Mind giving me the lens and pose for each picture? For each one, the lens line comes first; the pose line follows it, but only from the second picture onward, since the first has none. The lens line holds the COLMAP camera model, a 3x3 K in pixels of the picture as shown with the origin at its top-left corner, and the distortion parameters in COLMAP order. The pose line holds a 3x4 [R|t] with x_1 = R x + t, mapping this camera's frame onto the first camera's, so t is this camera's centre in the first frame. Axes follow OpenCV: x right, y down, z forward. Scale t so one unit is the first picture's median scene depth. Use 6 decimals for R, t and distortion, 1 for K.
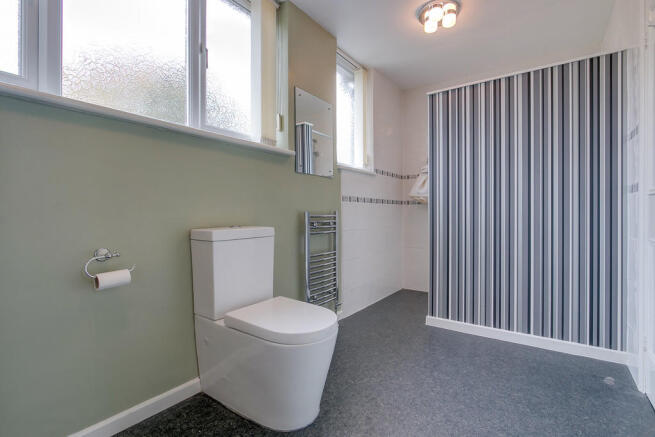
lens RADIAL K [[307.0, 0, 332.7], [0, 307.0, 217.4], [0, 0, 1]] dist [-0.024174, -0.000307]
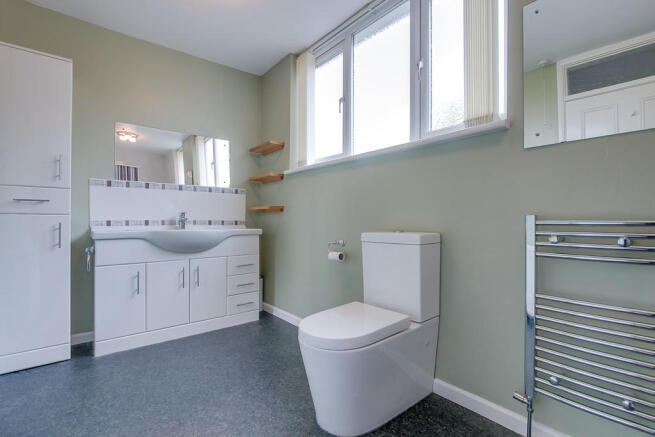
lens RADIAL K [[307.0, 0, 333.5], [0, 307.0, 219.7], [0, 0, 1]] dist [-0.024174, -0.000307]
pose [[-0.256383, -0.002563, -0.966572, 0.723540], [-0.012294, 0.999924, 0.000609, -0.006058], [0.966497, 0.012039, -0.256395, 1.044073]]
